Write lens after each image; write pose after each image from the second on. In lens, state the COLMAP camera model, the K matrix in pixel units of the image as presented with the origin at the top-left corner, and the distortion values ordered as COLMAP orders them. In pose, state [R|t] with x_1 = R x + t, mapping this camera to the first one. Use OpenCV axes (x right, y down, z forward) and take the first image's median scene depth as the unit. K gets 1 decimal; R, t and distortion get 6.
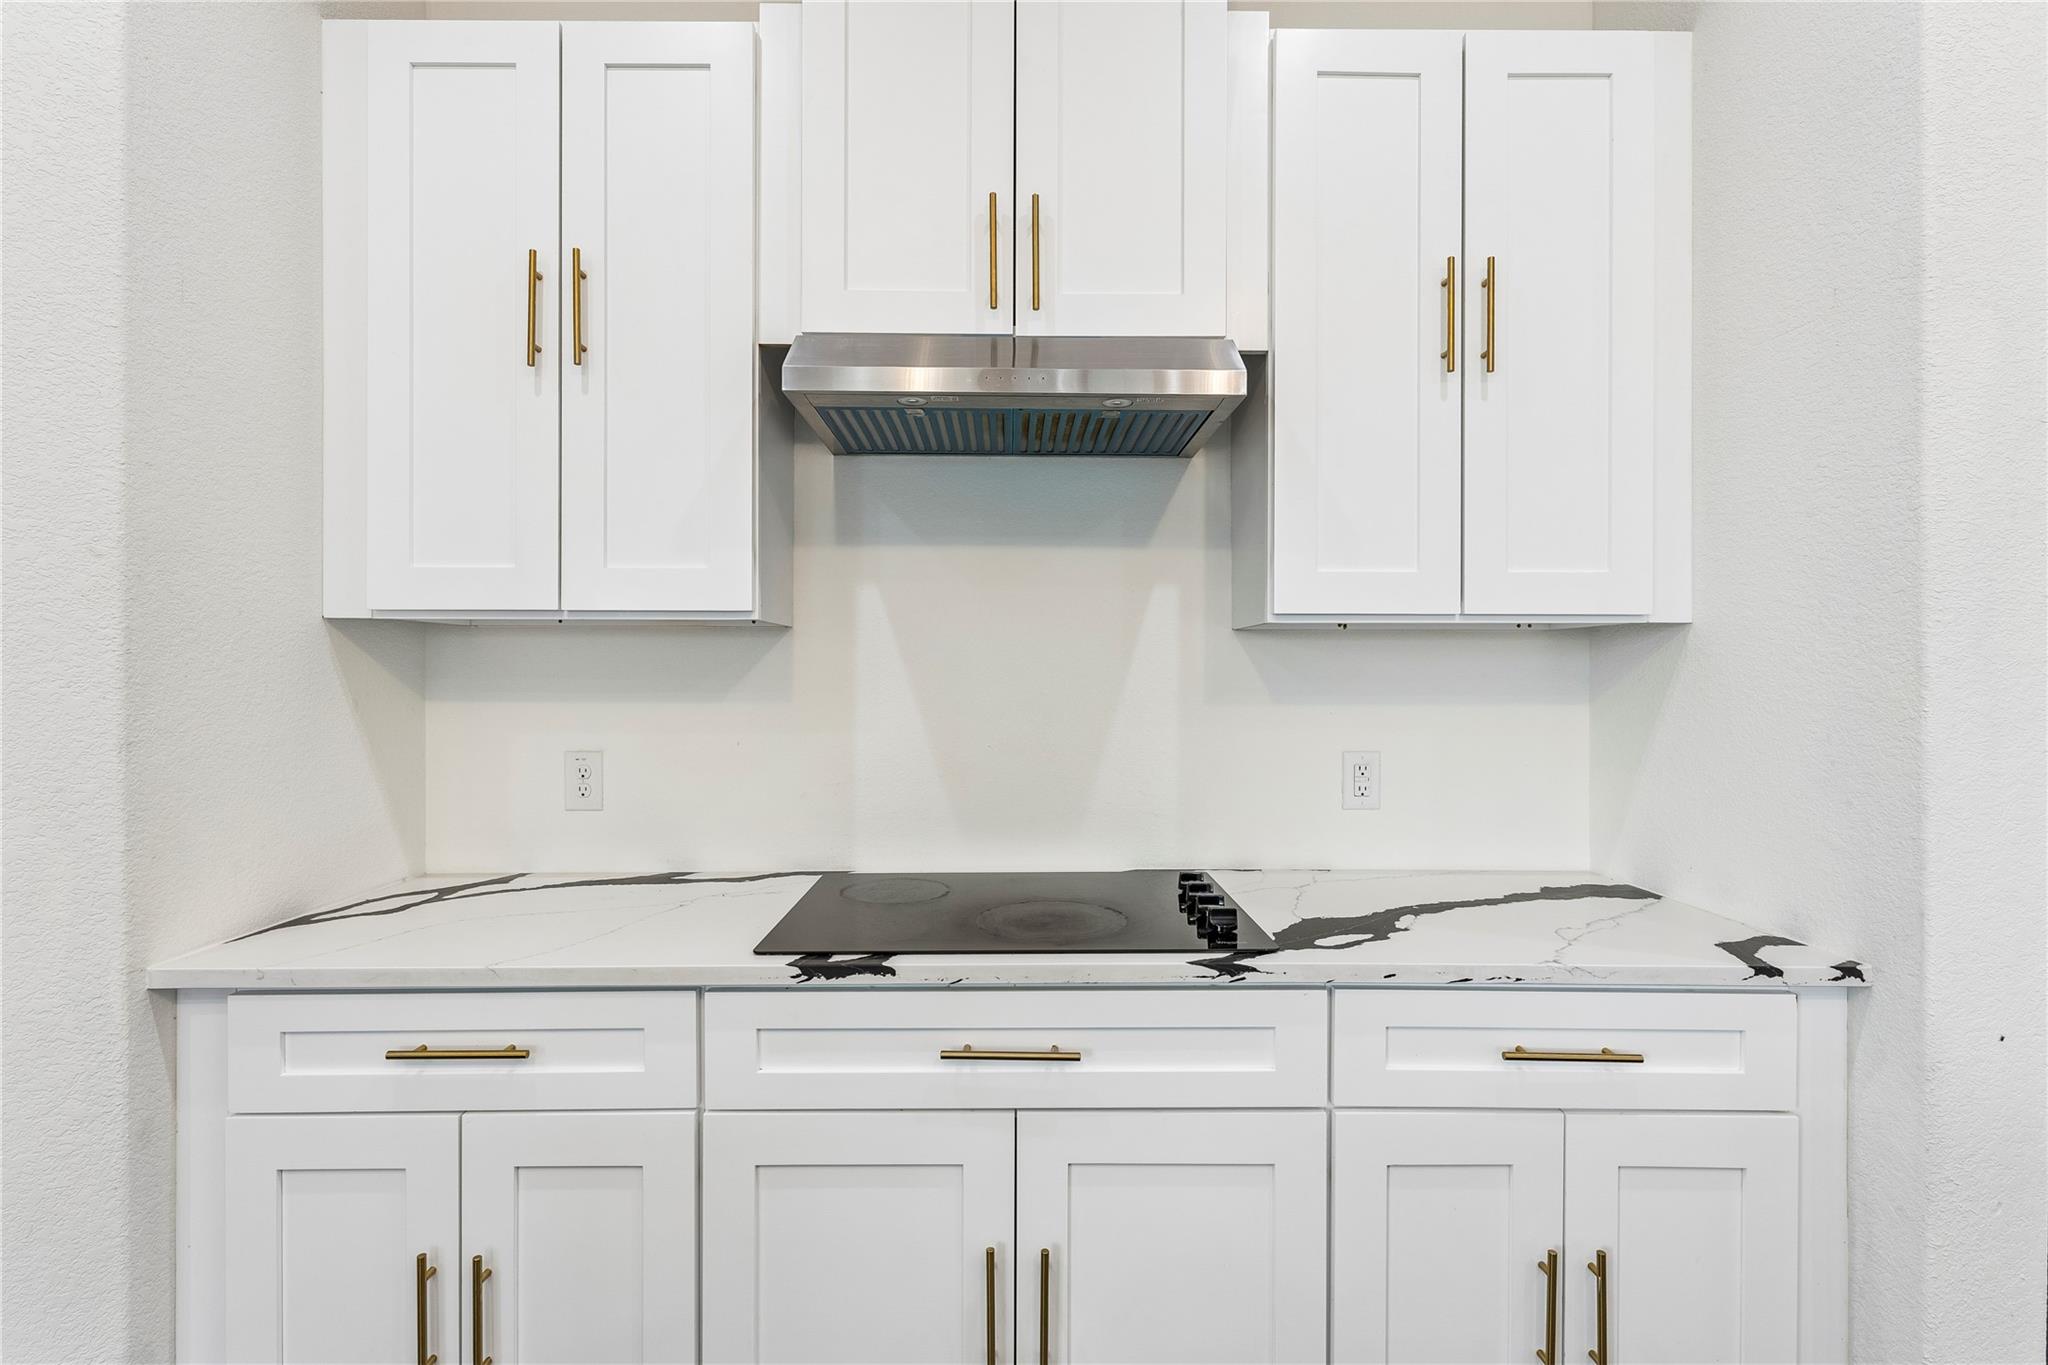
lens RADIAL K [[979.5, 0, 1018.2], [0, 979.5, 665.6], [0, 0, 1]] dist [0.011206, -0.002989]
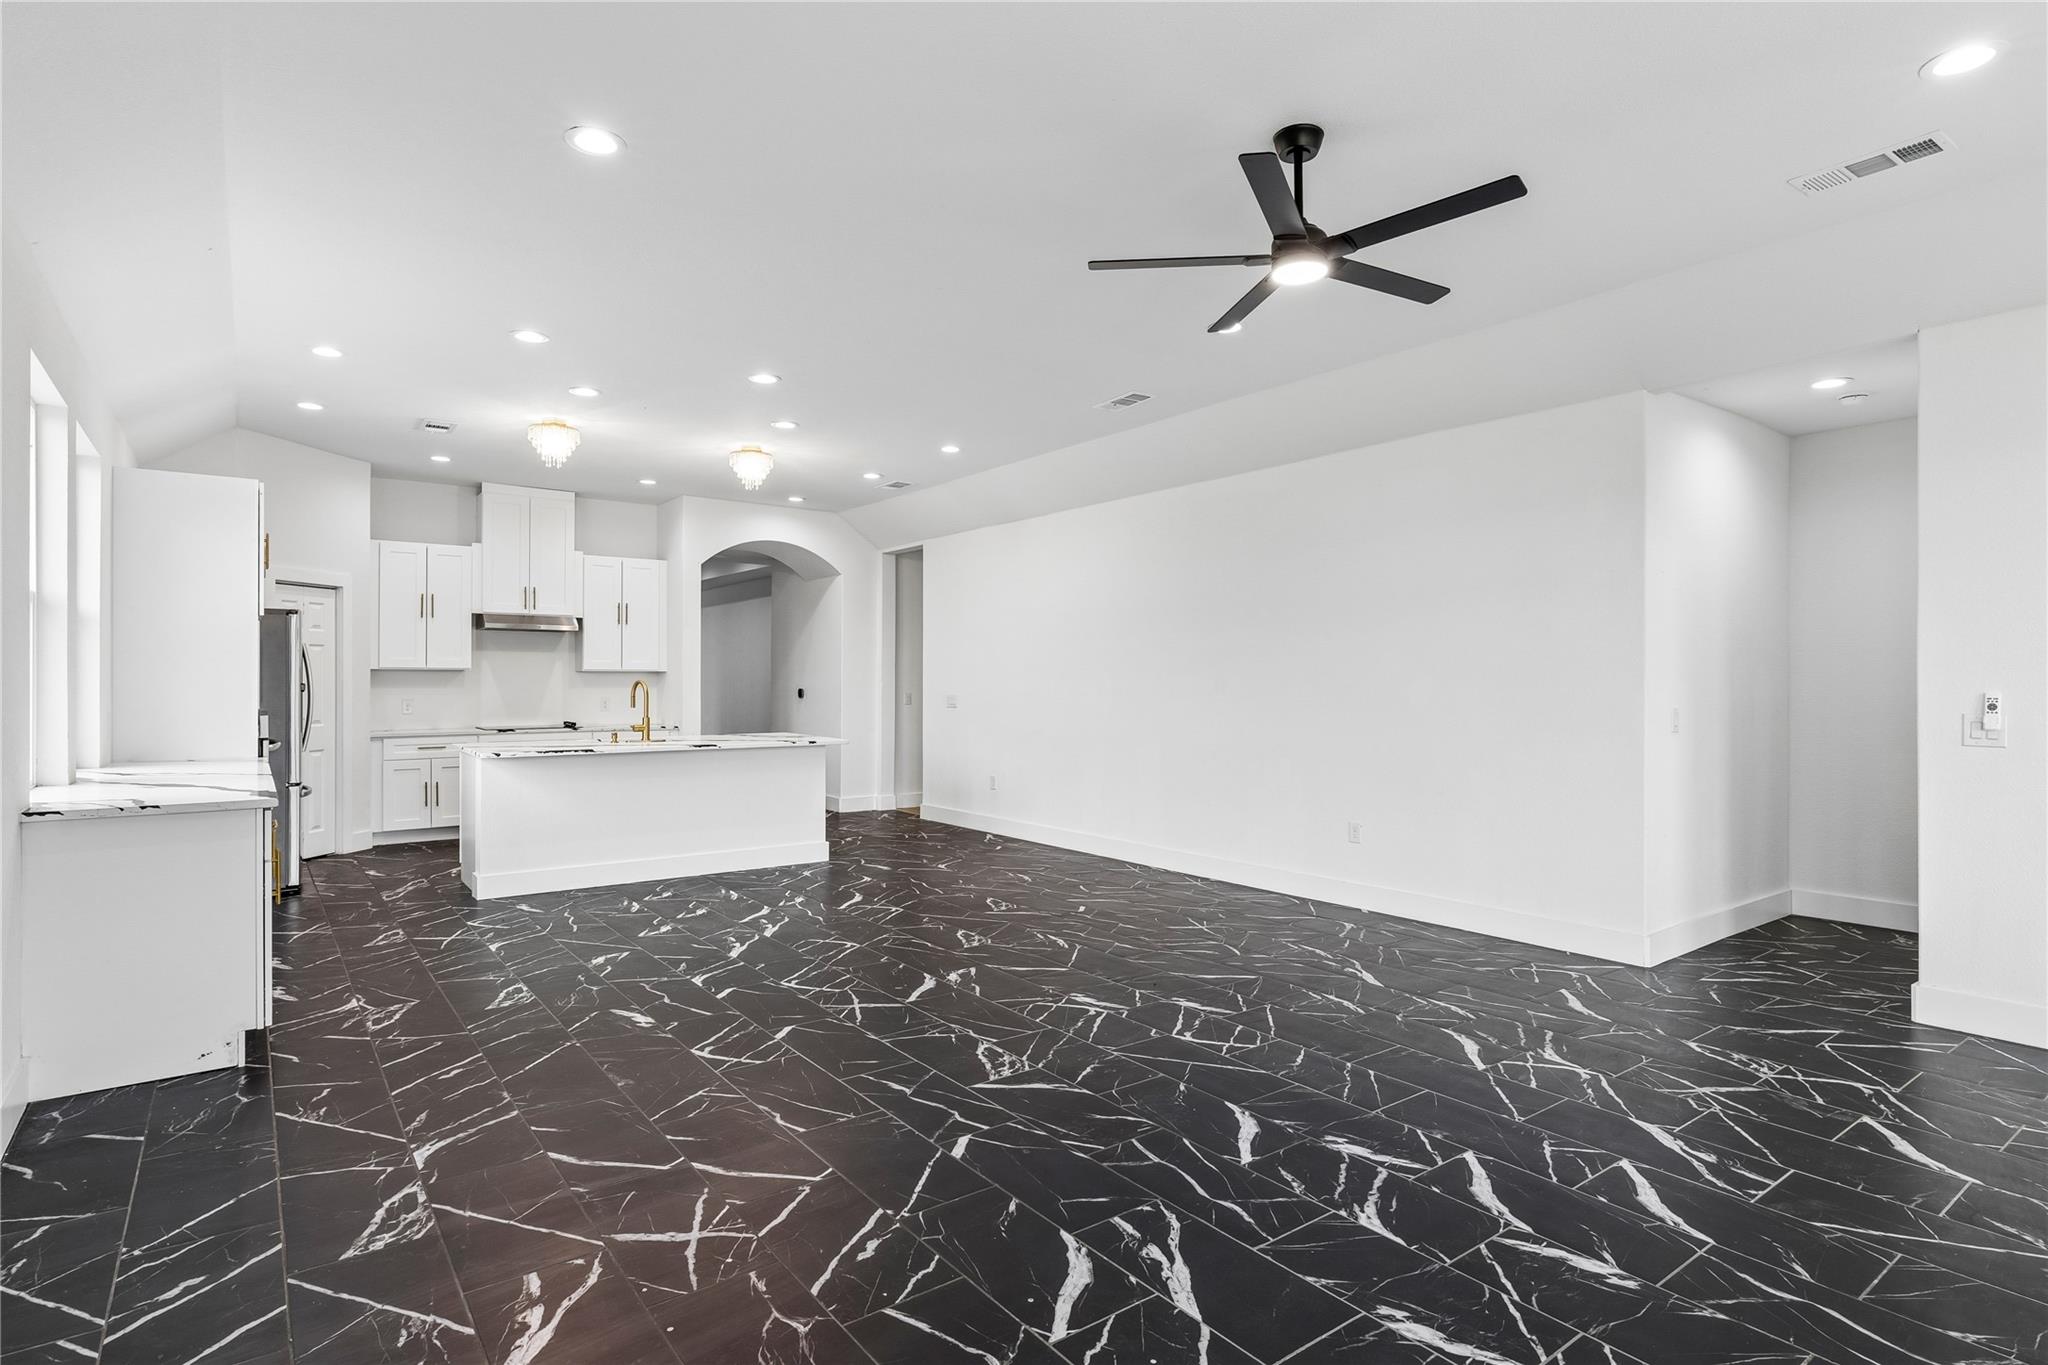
lens RADIAL K [[1034.2, 0, 1024.3], [0, 1034.2, 687.1], [0, 0, 1]] dist [0.000771, -0.001366]
pose [[0.804172, -0.002778, 0.594391, -1.119693], [-0.005296, 0.999916, 0.011839, -0.037789], [-0.594373, -0.012669, 0.804089, -4.787283]]
